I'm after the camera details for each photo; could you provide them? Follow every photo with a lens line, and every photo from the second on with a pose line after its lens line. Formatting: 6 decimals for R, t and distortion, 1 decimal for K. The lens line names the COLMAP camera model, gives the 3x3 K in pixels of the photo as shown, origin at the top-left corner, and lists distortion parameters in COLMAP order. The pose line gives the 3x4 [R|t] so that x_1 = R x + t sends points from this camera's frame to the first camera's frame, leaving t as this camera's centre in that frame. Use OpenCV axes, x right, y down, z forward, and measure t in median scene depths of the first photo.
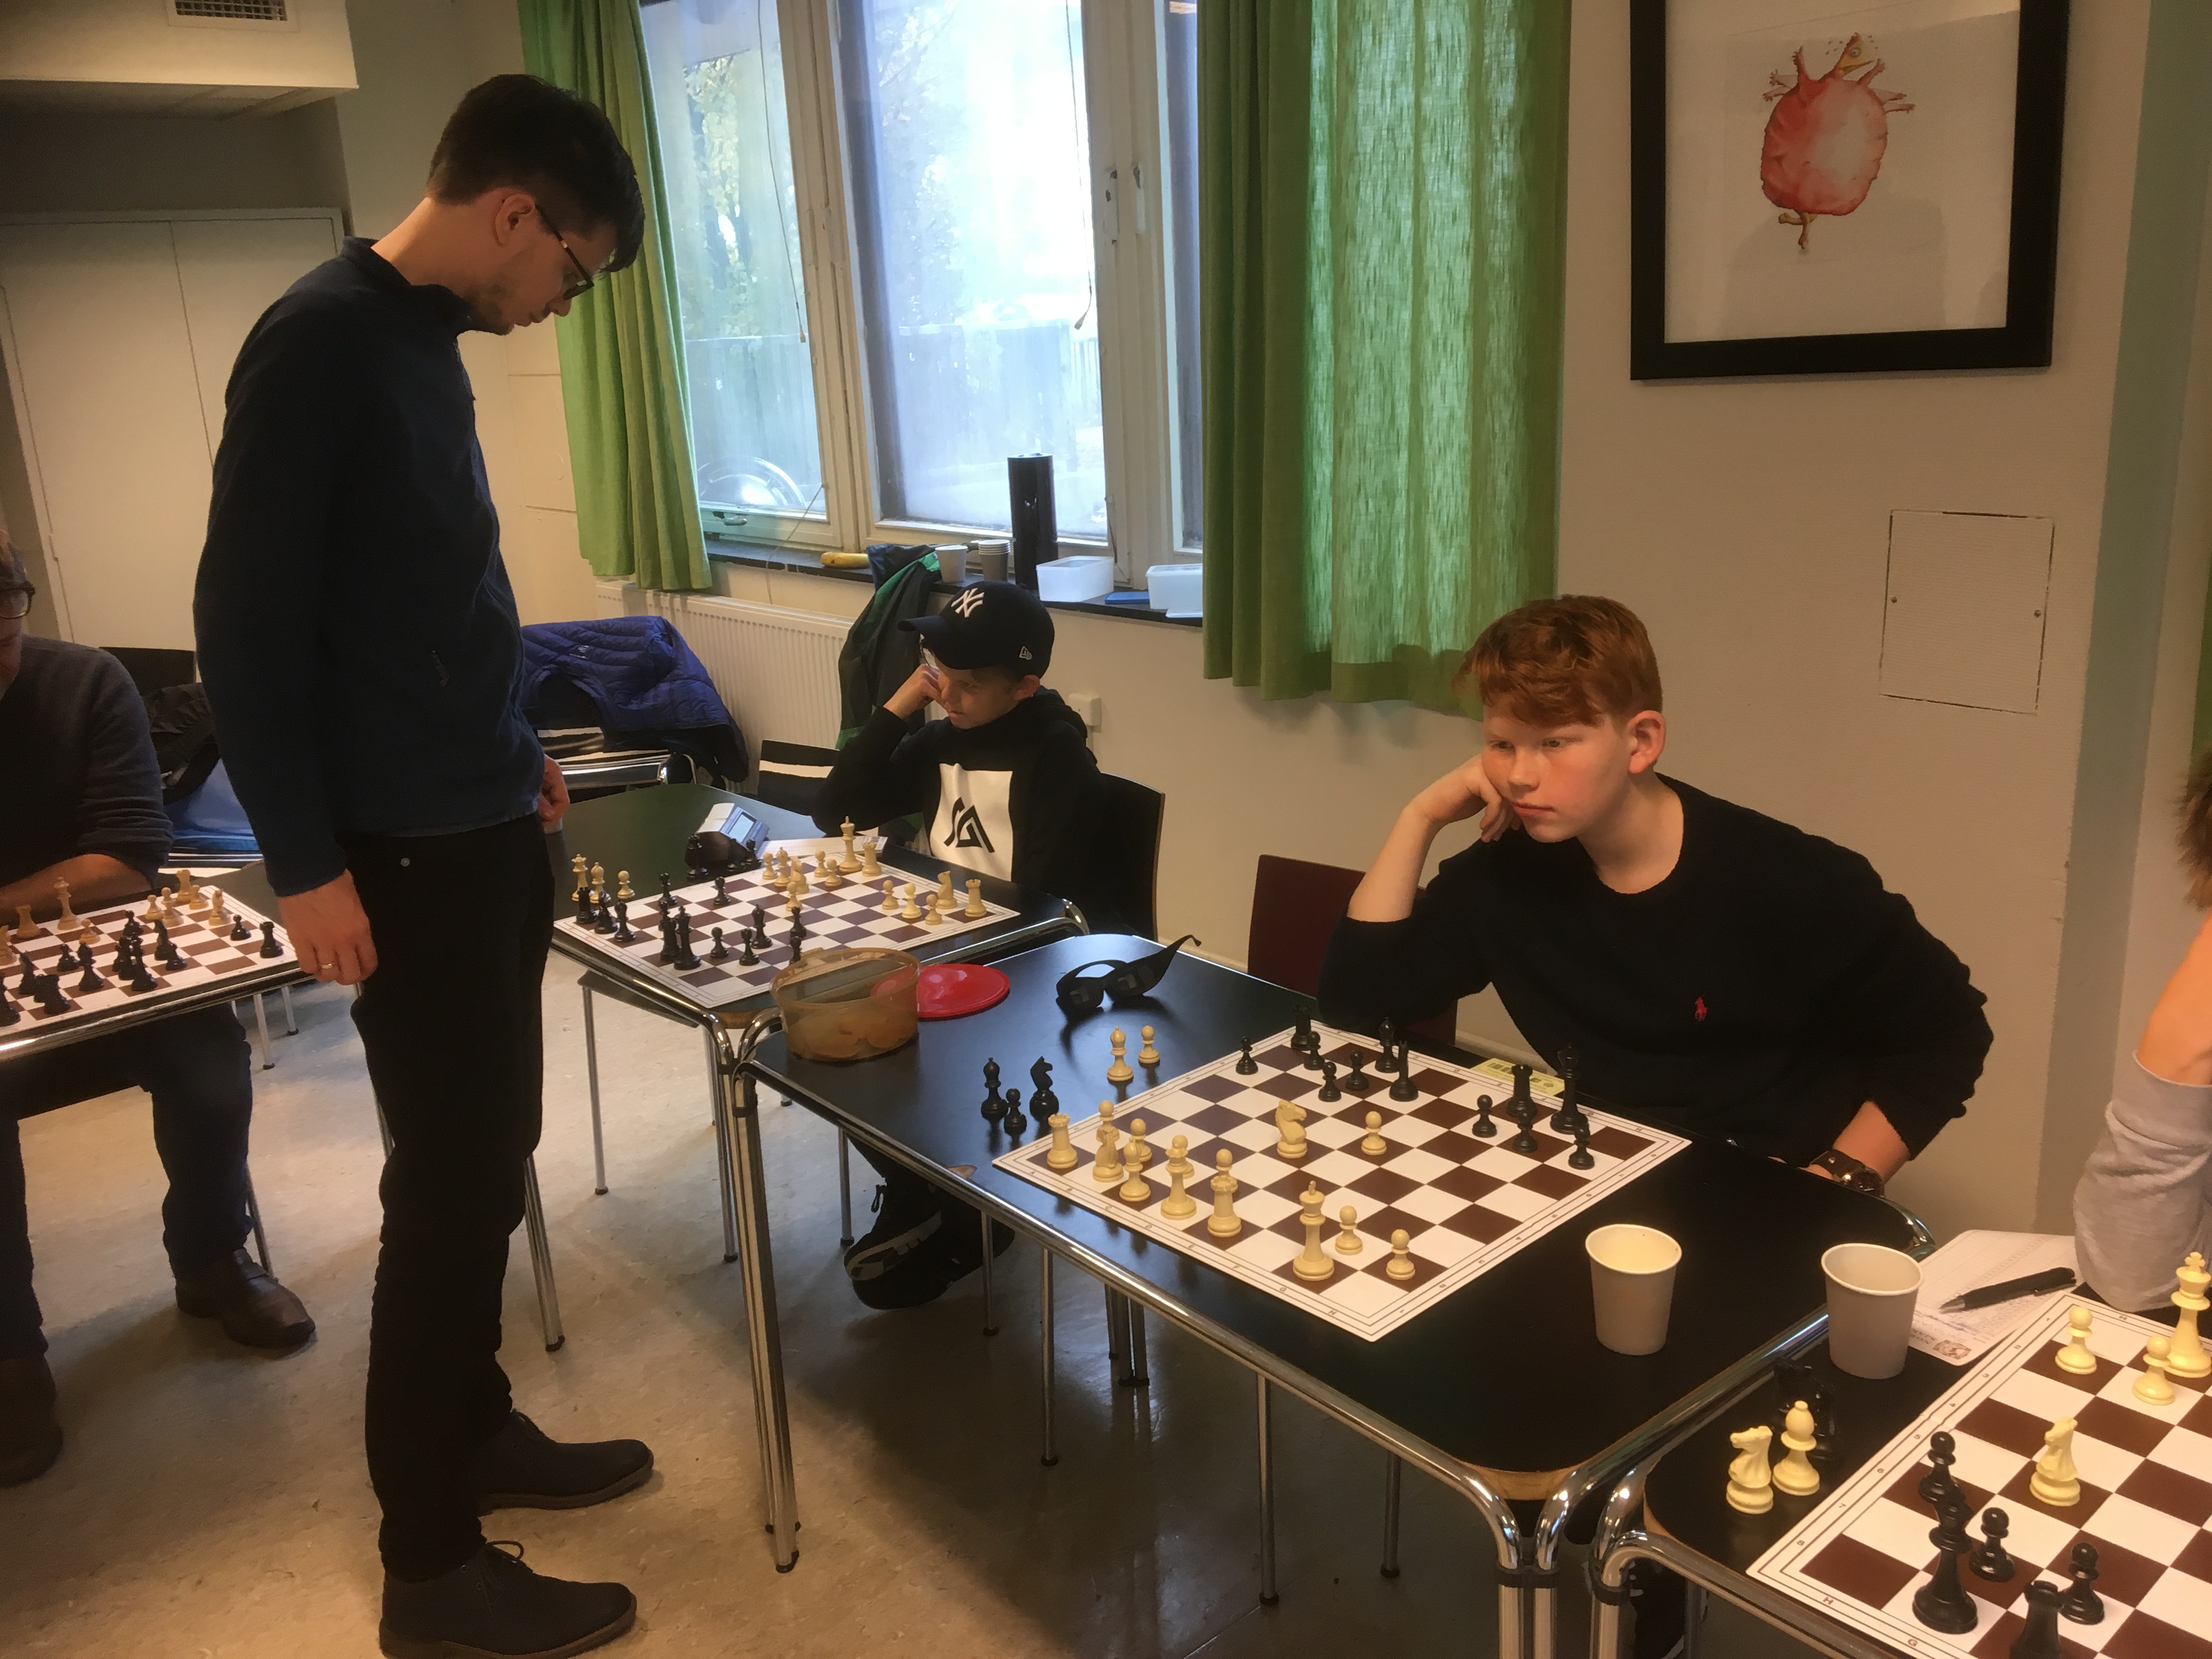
lens RADIAL K [[1853.3, 0, 1099.7], [0, 1853.3, 830.8], [0, 0, 1]] dist [0.082300, -0.114953]
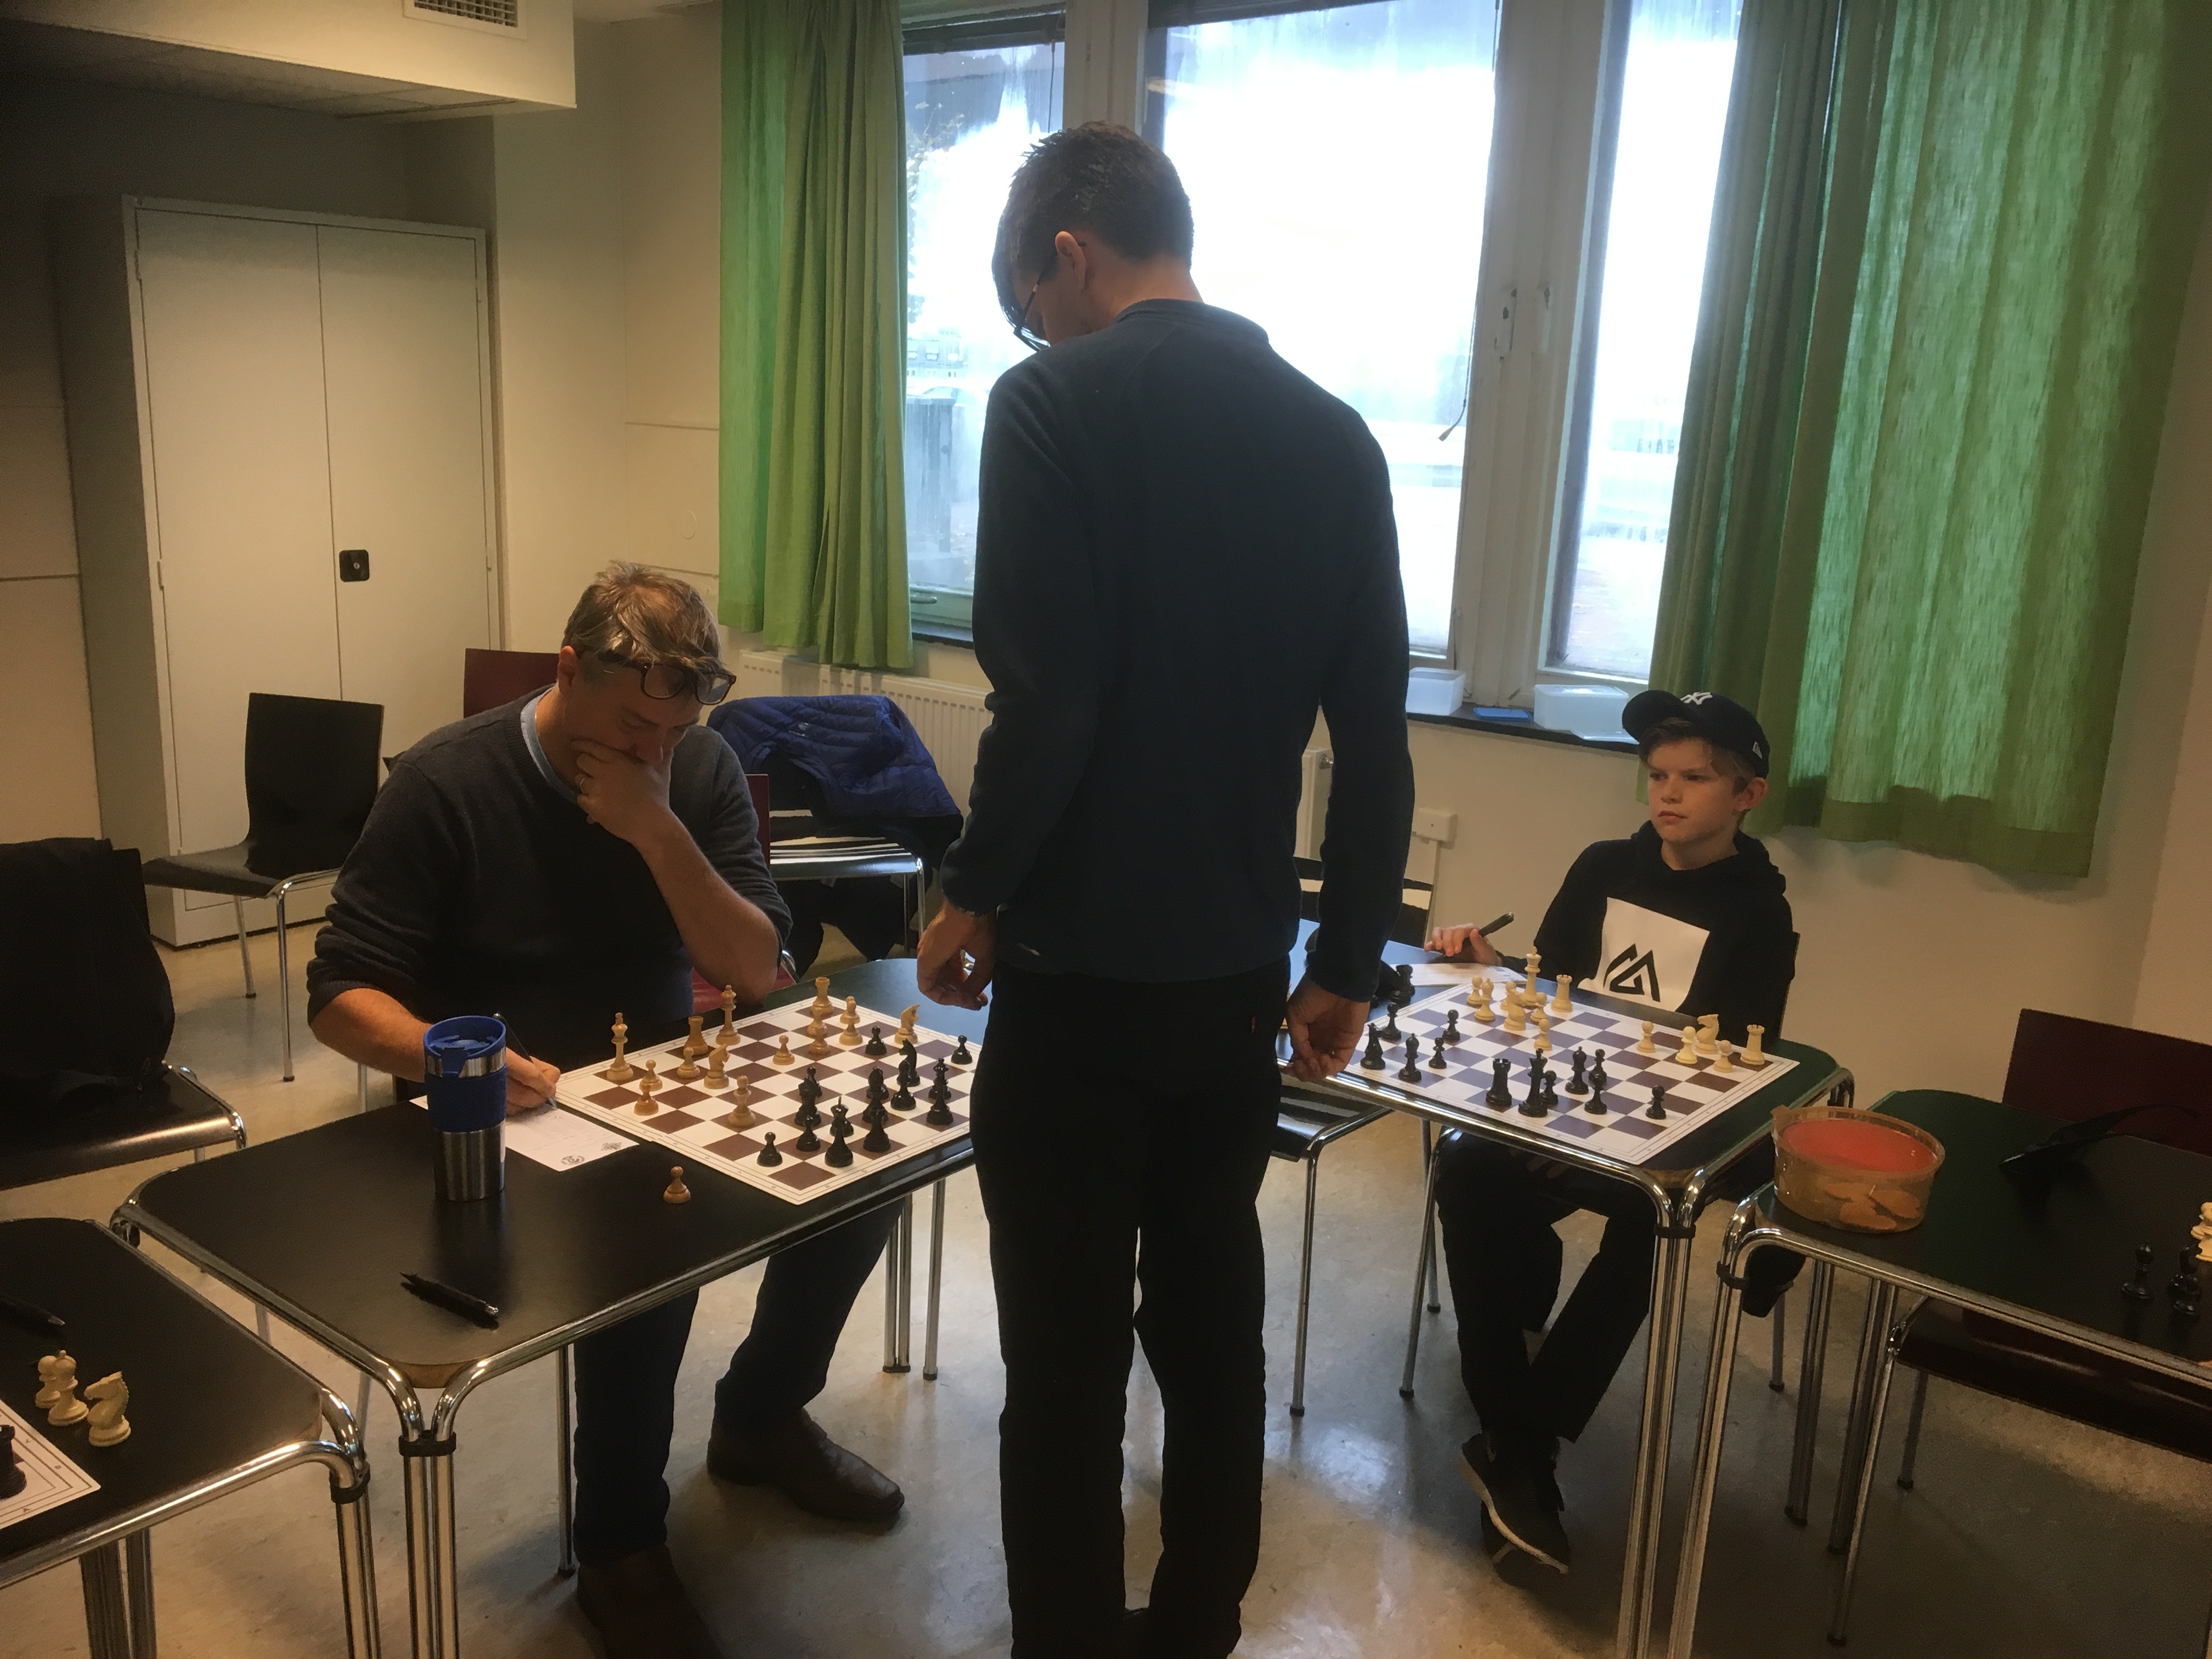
lens RADIAL K [[1853.3, 0, 1104.0], [0, 1853.3, 832.3], [0, 0, 1]] dist [0.082300, -0.114953]
pose [[0.980632, 0.047086, 0.190117, -0.463922], [-0.039179, 0.998212, -0.045136, -0.012846], [-0.191903, 0.036813, 0.980723, 0.090555]]
